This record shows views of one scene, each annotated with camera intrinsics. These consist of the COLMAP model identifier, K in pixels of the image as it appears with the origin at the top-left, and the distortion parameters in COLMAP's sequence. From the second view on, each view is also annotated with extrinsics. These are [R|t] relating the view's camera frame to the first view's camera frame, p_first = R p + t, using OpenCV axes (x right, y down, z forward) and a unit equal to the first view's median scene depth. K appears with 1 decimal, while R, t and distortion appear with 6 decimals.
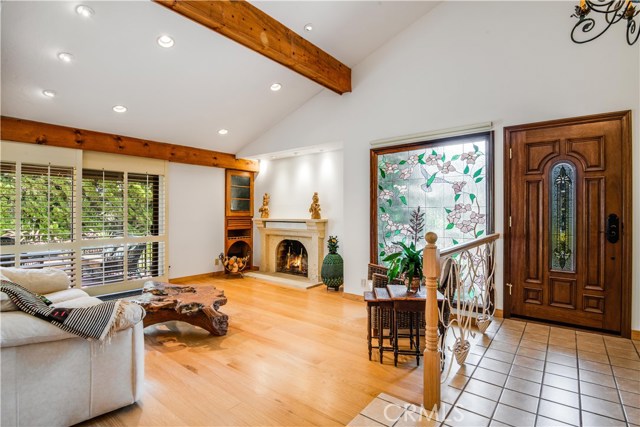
lens RADIAL K [[314.5, 0, 322.1], [0, 314.5, 216.0], [0, 0, 1]] dist [0.002616, -0.021758]
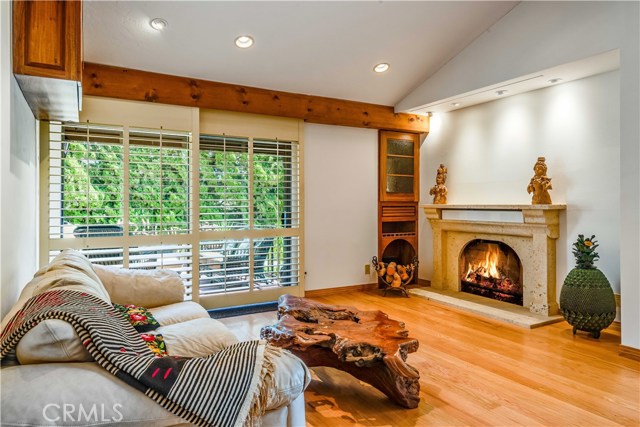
lens RADIAL K [[444.0, 0, 320.0], [0, 444.0, 213.5], [0, 0, 1]] dist [0.043580, -0.000023]
pose [[0.924815, 0.006336, -0.380363, -0.091118], [0.000338, 0.999847, 0.017478, 0.013800], [0.380416, -0.016292, 0.924672, 0.116753]]
